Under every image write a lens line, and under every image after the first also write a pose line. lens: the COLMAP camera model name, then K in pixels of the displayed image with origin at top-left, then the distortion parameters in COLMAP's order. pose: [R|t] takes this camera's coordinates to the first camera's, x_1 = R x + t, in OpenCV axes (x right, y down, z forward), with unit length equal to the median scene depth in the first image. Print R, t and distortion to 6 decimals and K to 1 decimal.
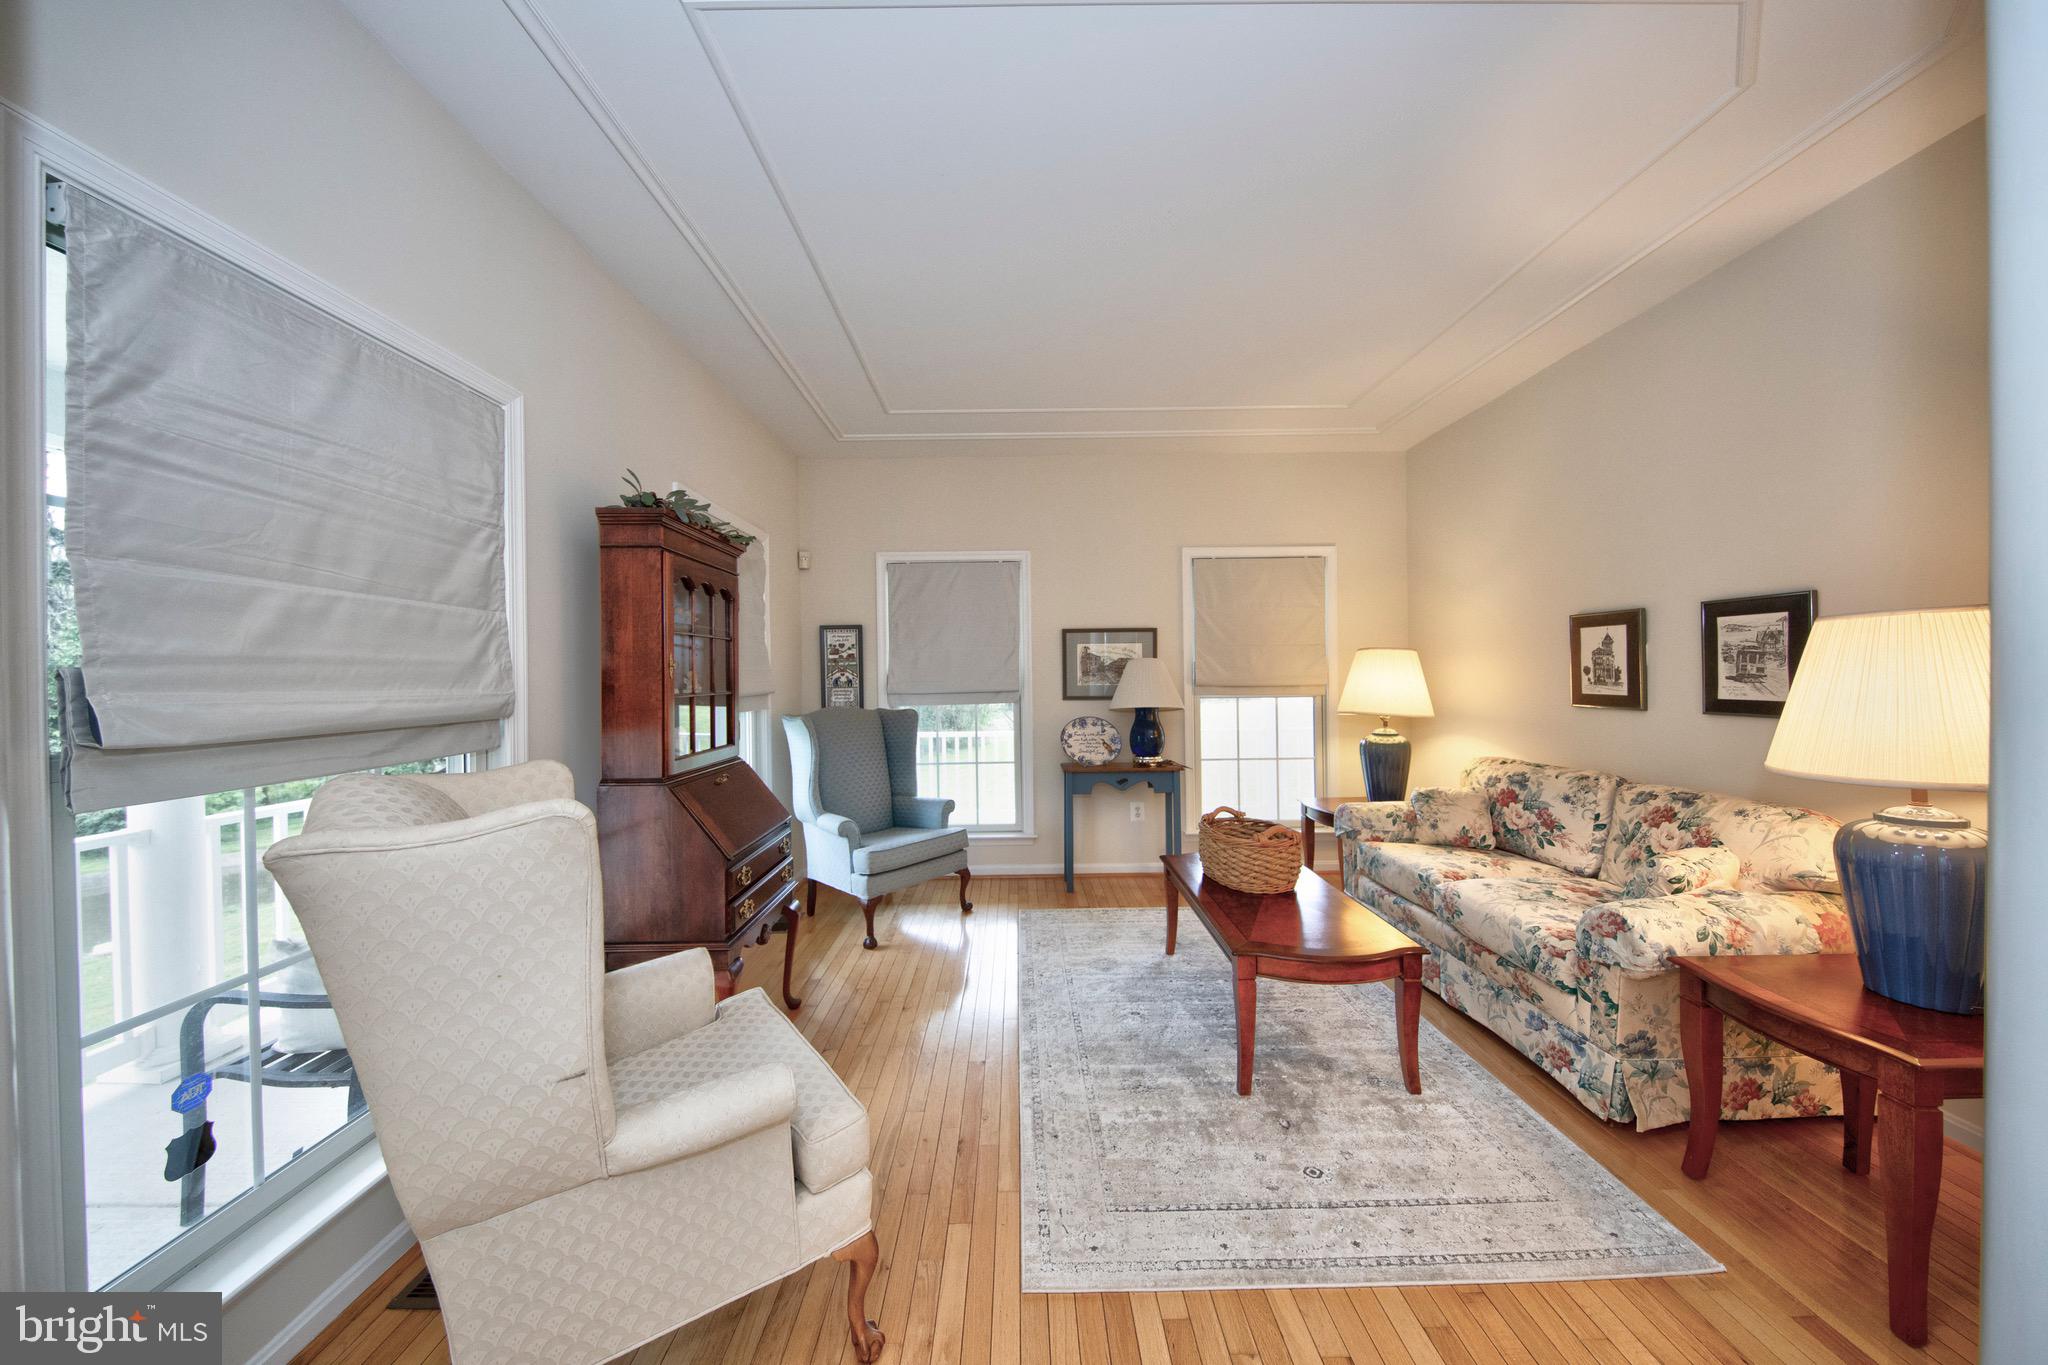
lens RADIAL K [[650.2, 0, 1021.9], [0, 650.2, 680.2], [0, 0, 1]] dist [-0.013574, -0.000358]
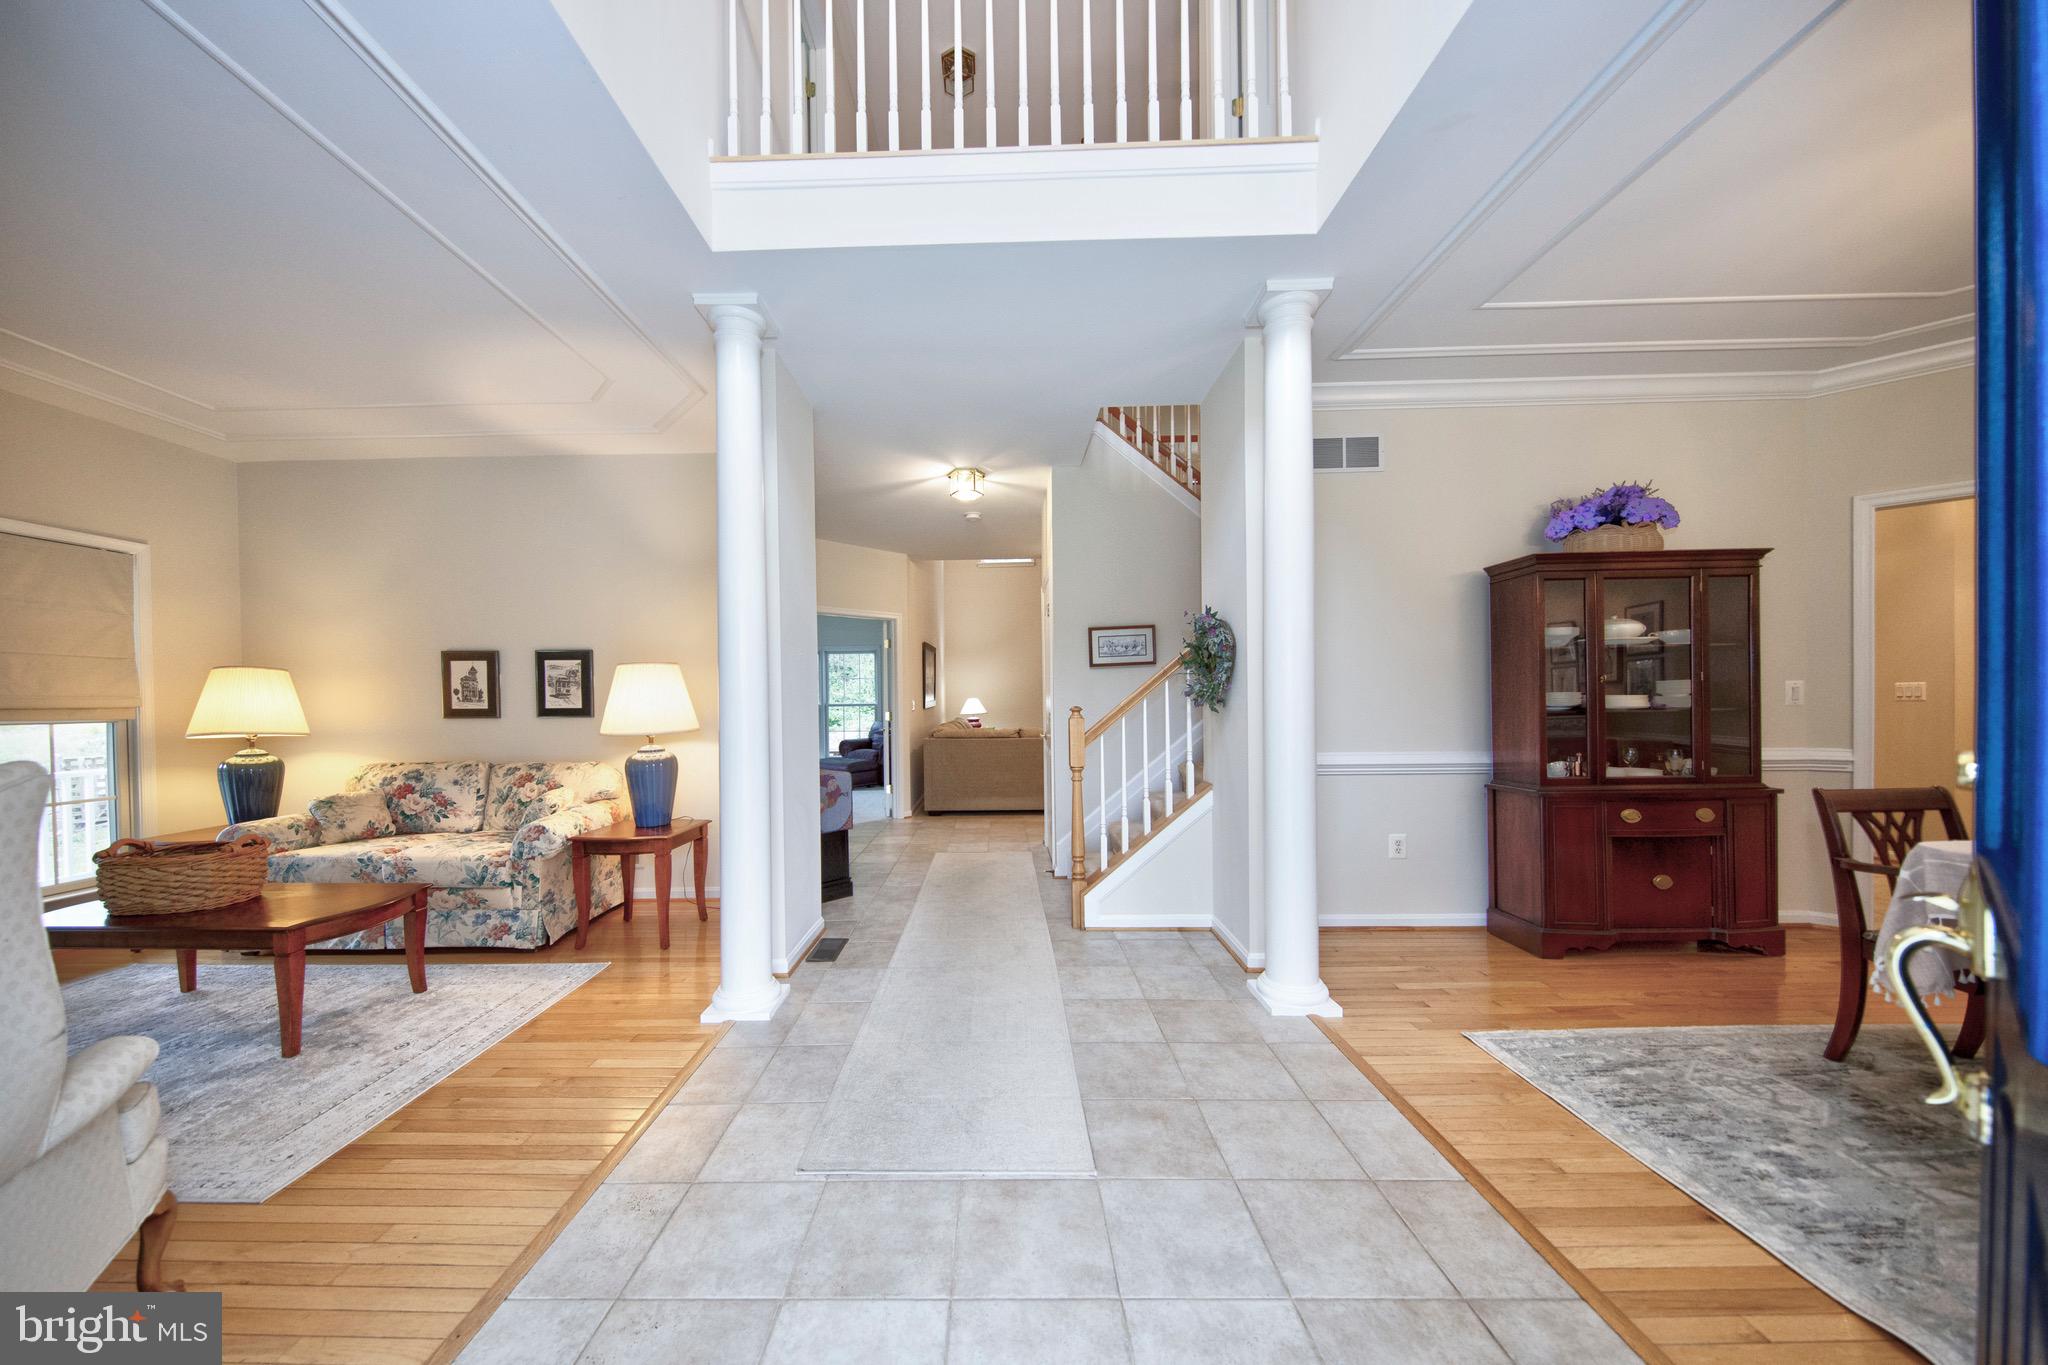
lens RADIAL K [[650.2, 0, 1024.8], [0, 650.2, 690.5], [0, 0, 1]] dist [-0.013574, -0.000358]
pose [[-0.048346, 0.021955, 0.998589, -0.707242], [0.019752, 0.999584, -0.021021, 0.044449], [-0.998635, 0.018708, -0.048759, -0.196356]]
